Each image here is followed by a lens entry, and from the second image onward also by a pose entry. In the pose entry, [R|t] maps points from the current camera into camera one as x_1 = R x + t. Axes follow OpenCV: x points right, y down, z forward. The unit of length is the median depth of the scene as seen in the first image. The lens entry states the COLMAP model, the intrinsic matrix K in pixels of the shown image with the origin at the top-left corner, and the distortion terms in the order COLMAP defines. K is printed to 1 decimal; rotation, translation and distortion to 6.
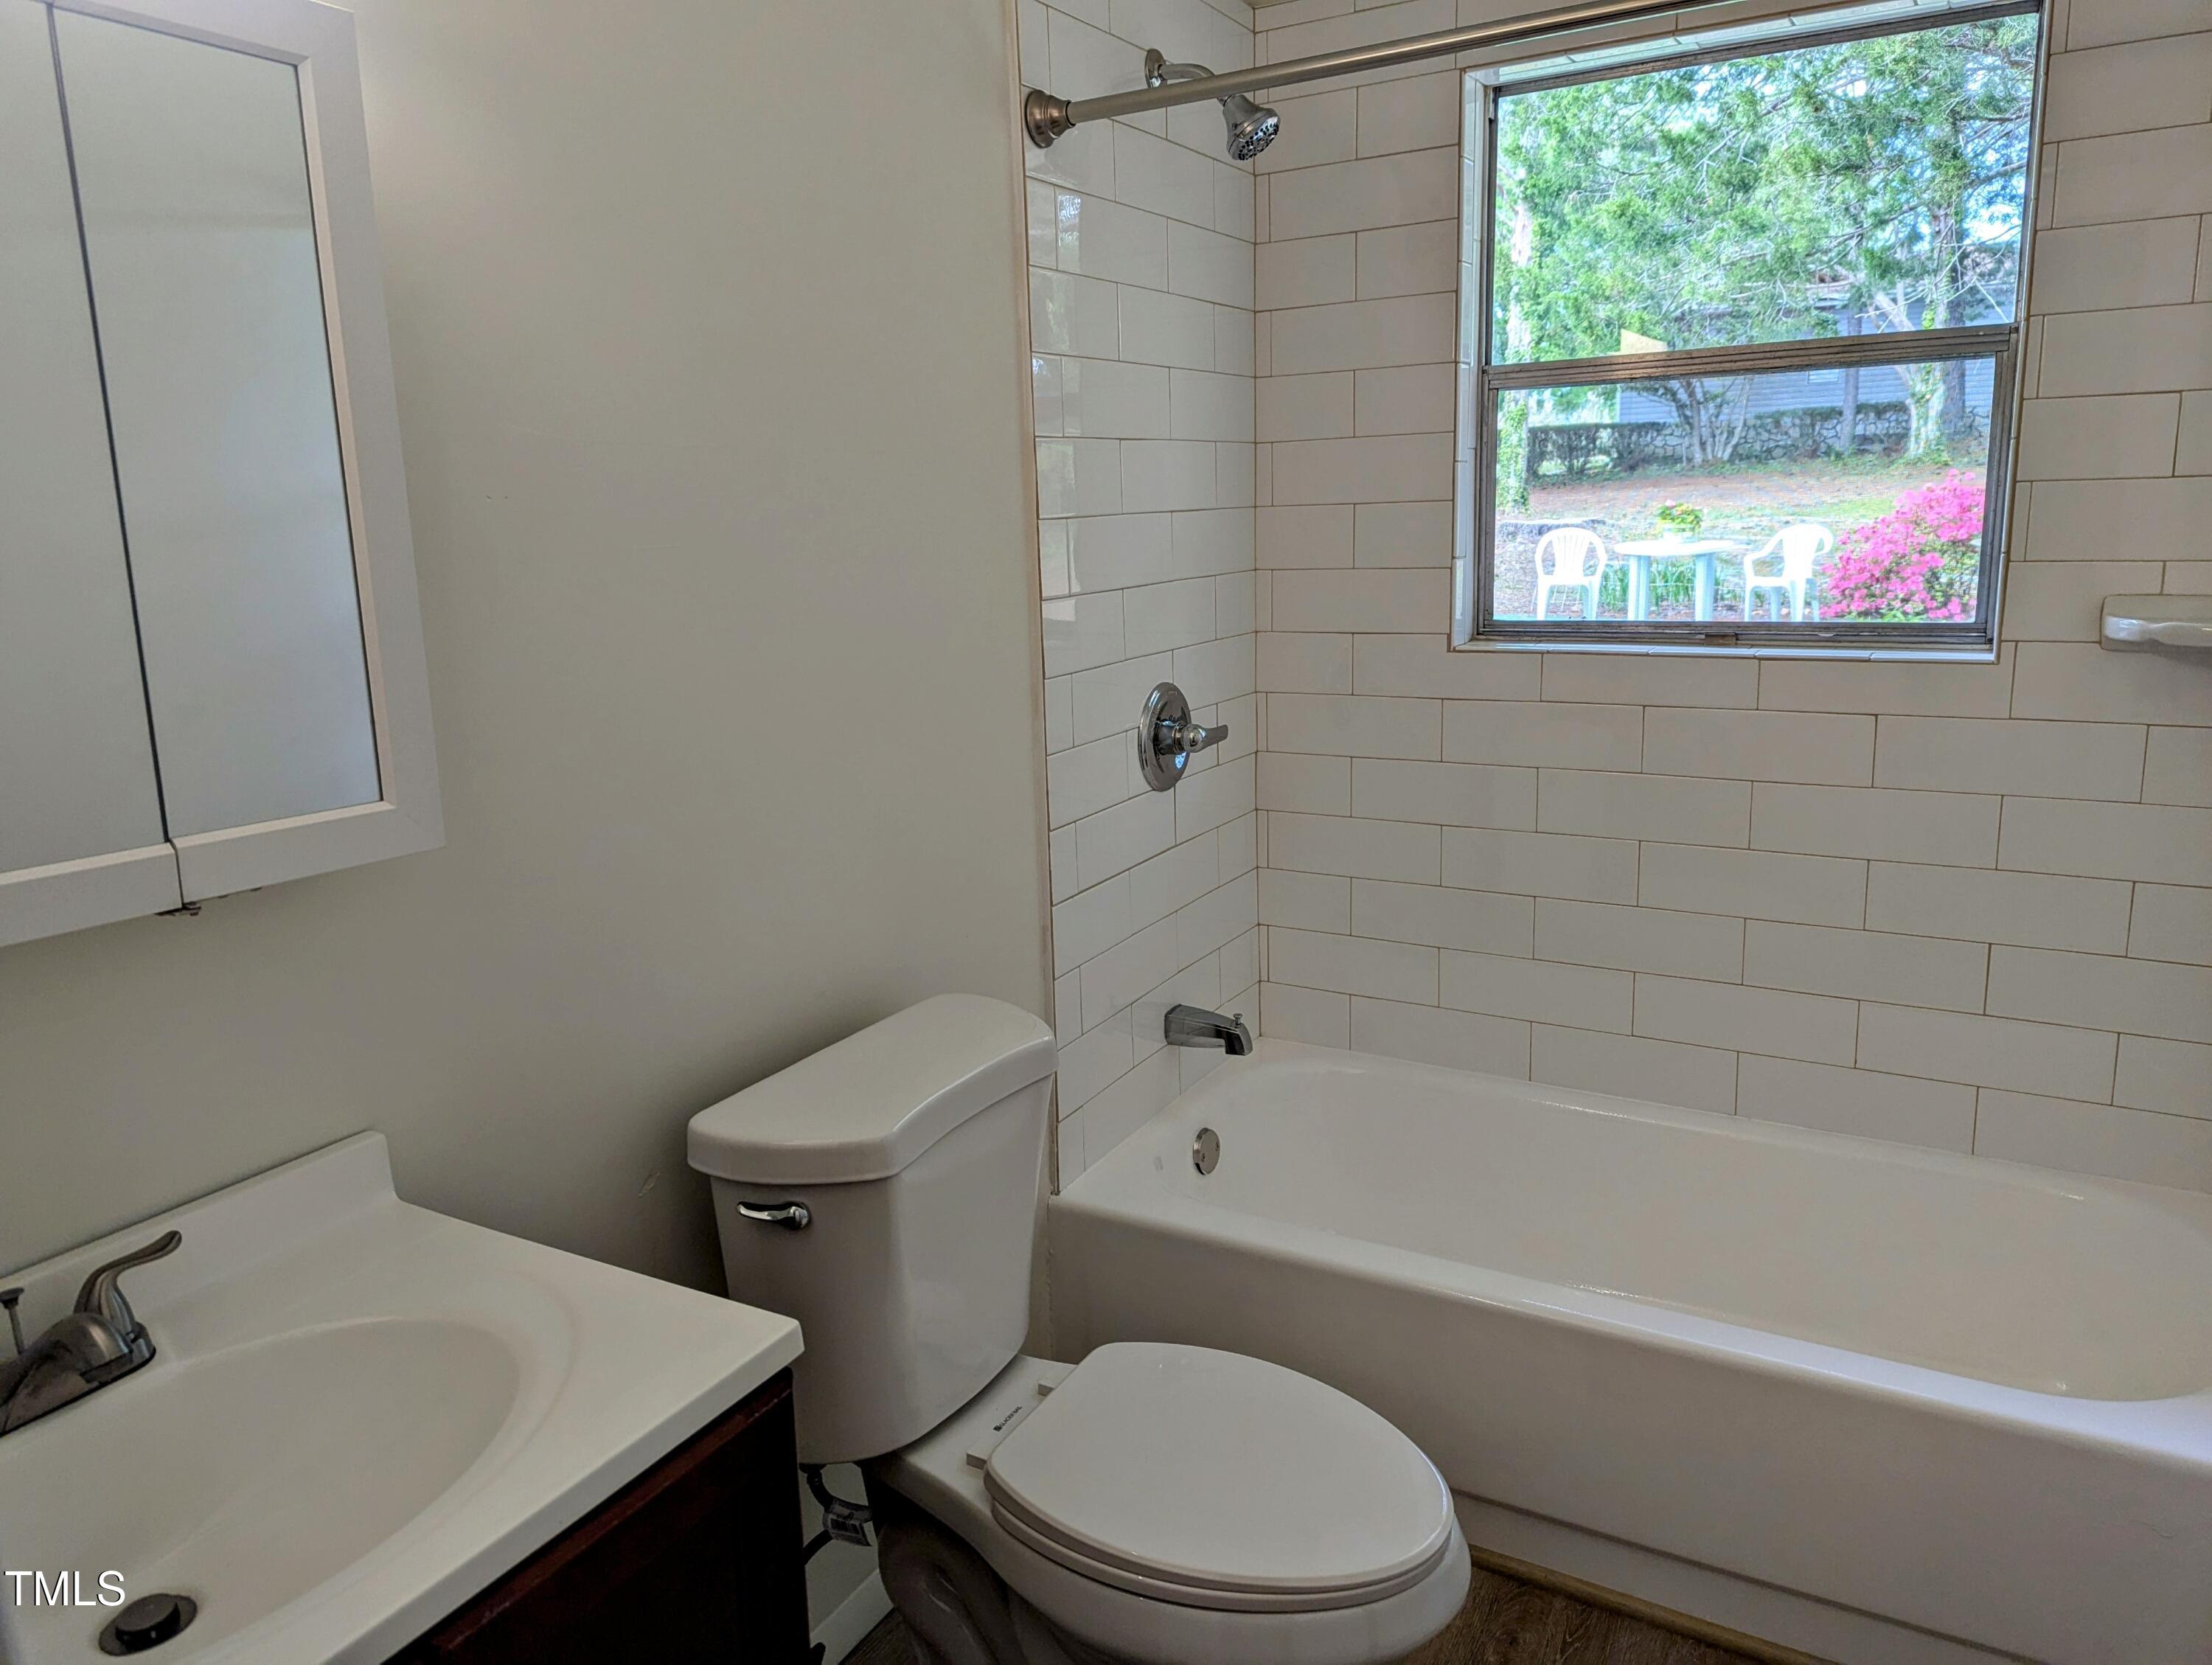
lens RADIAL K [[1544.1, 0, 1101.8], [0, 1544.1, 822.6], [0, 0, 1]] dist [-0.000441, -0.000147]
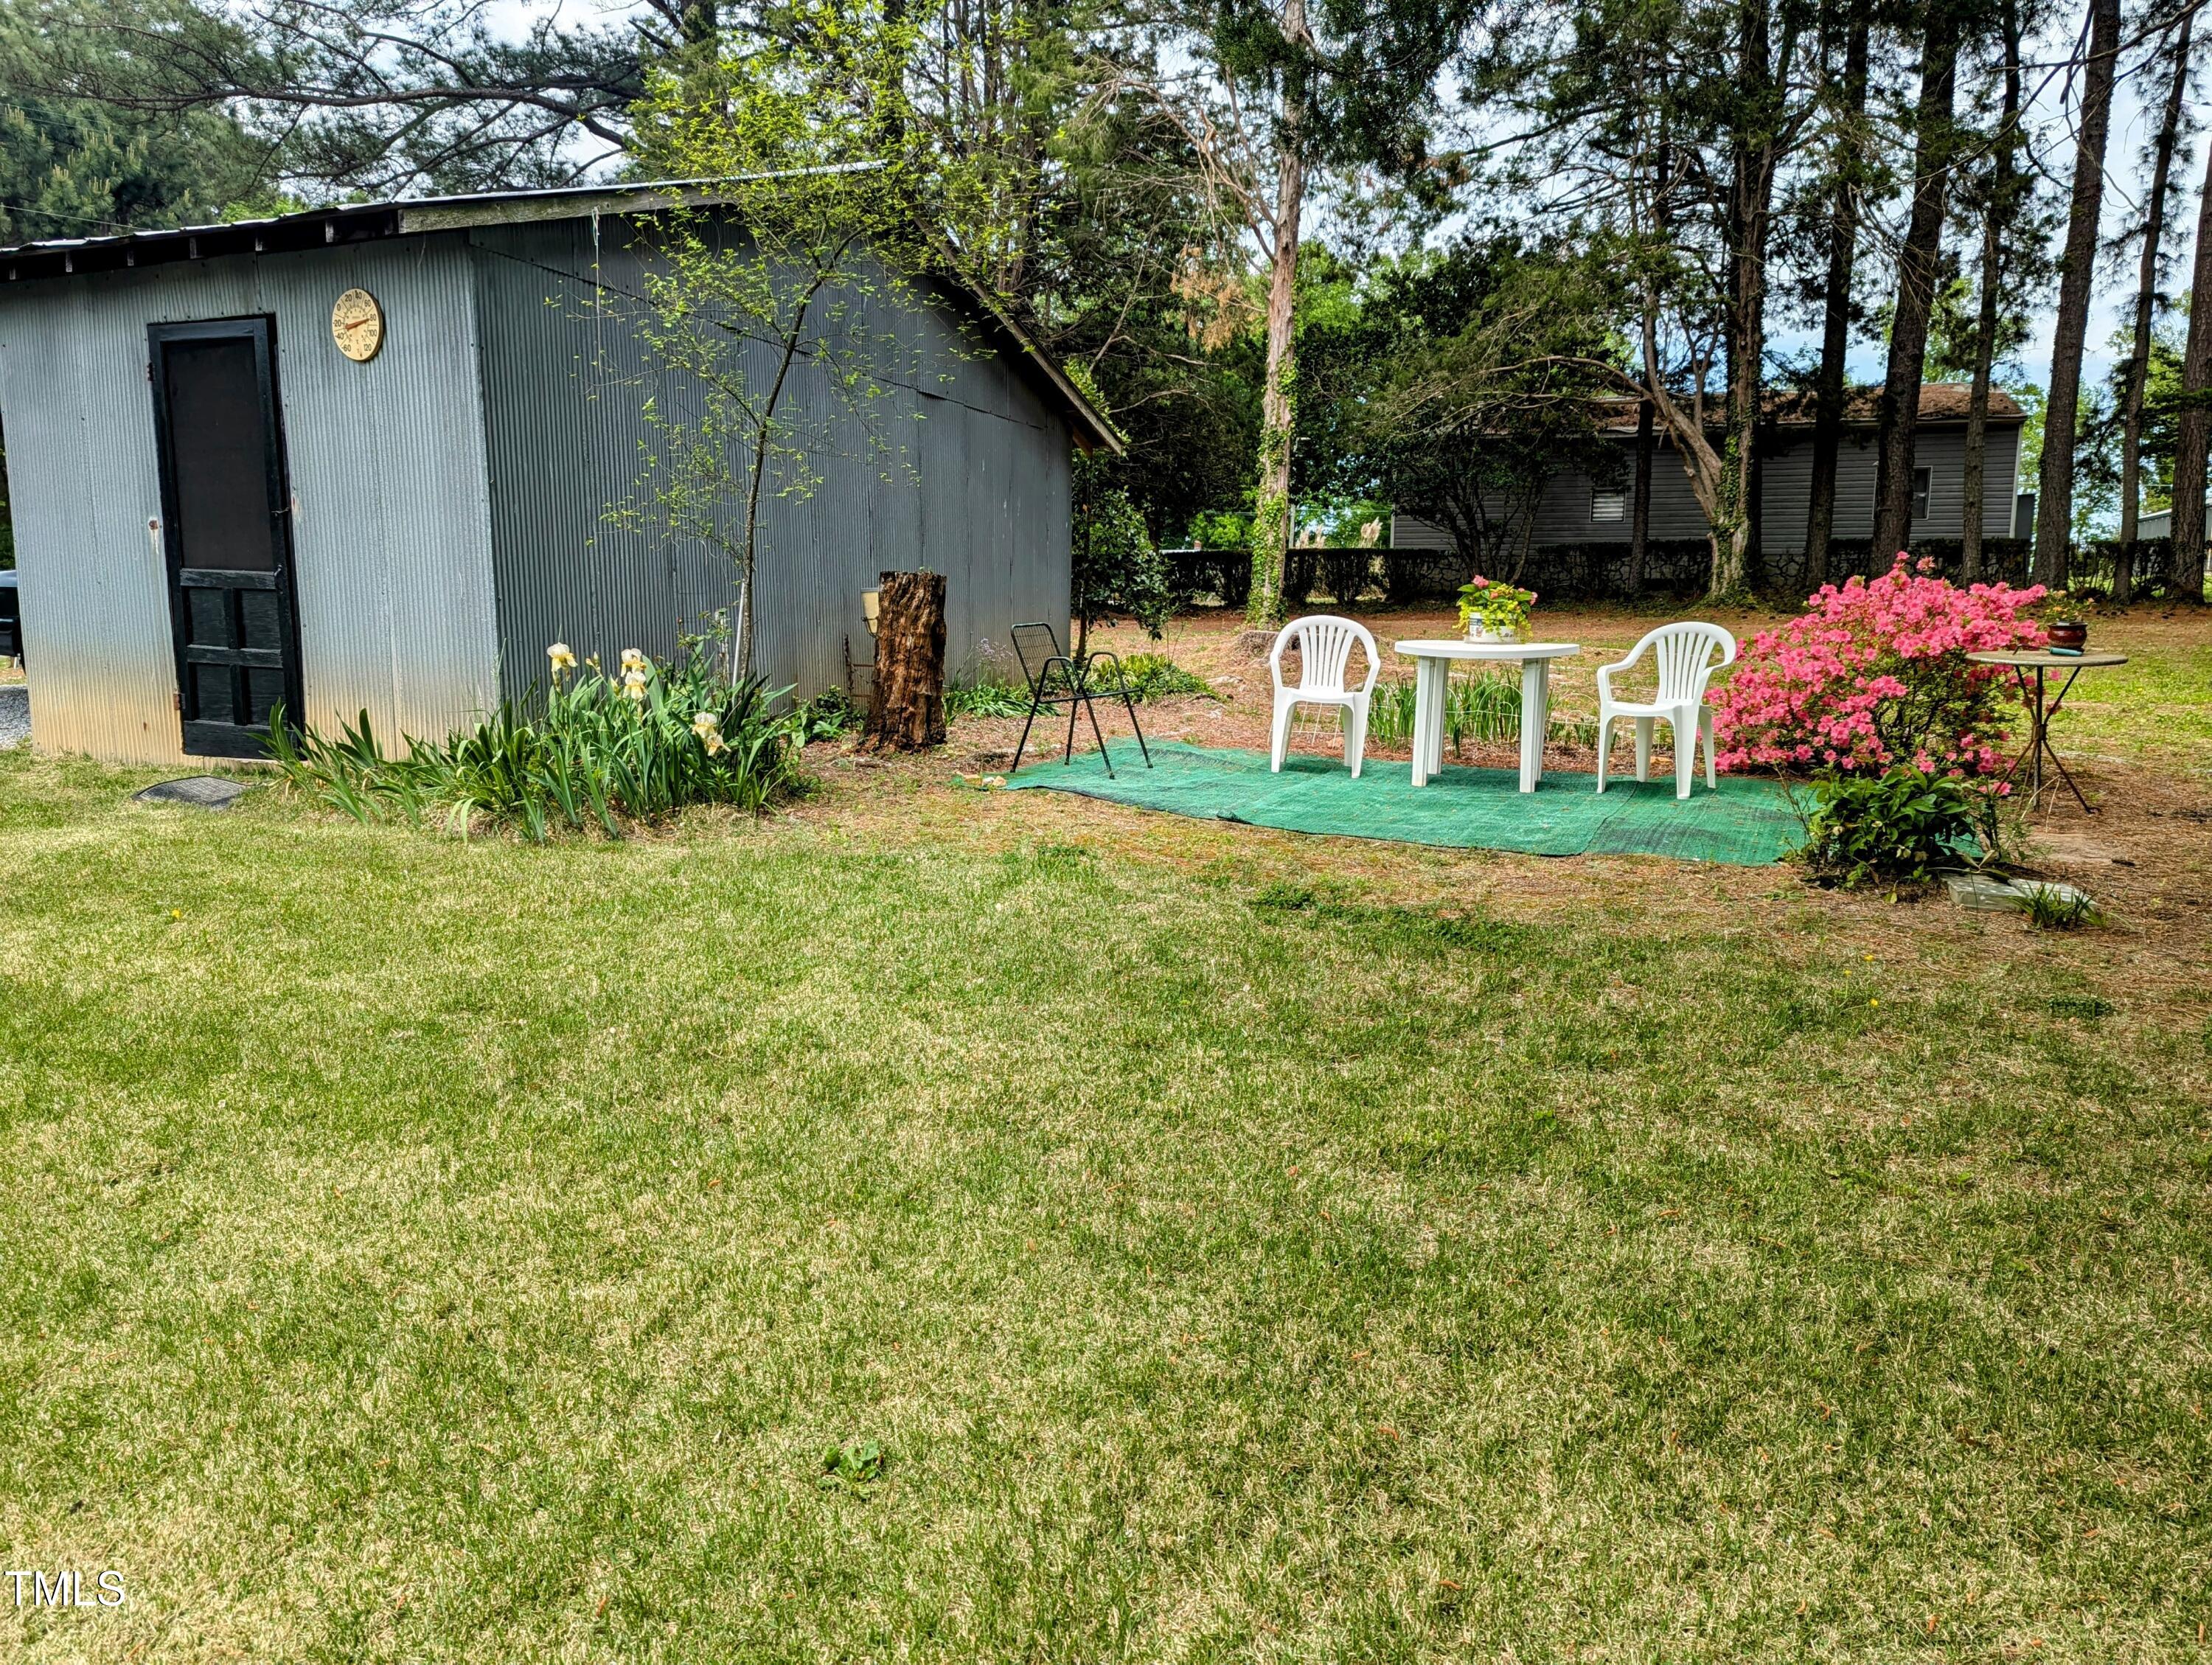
lens RADIAL K [[1544.1, 0, 1108.1], [0, 1544.1, 840.8], [0, 0, 1]] dist [-0.000441, -0.000147]
pose [[0.989009, 0.035067, 0.143640, 0.126395], [-0.024248, 0.996783, -0.076386, -0.047744], [-0.145857, 0.072063, 0.986678, 0.391718]]
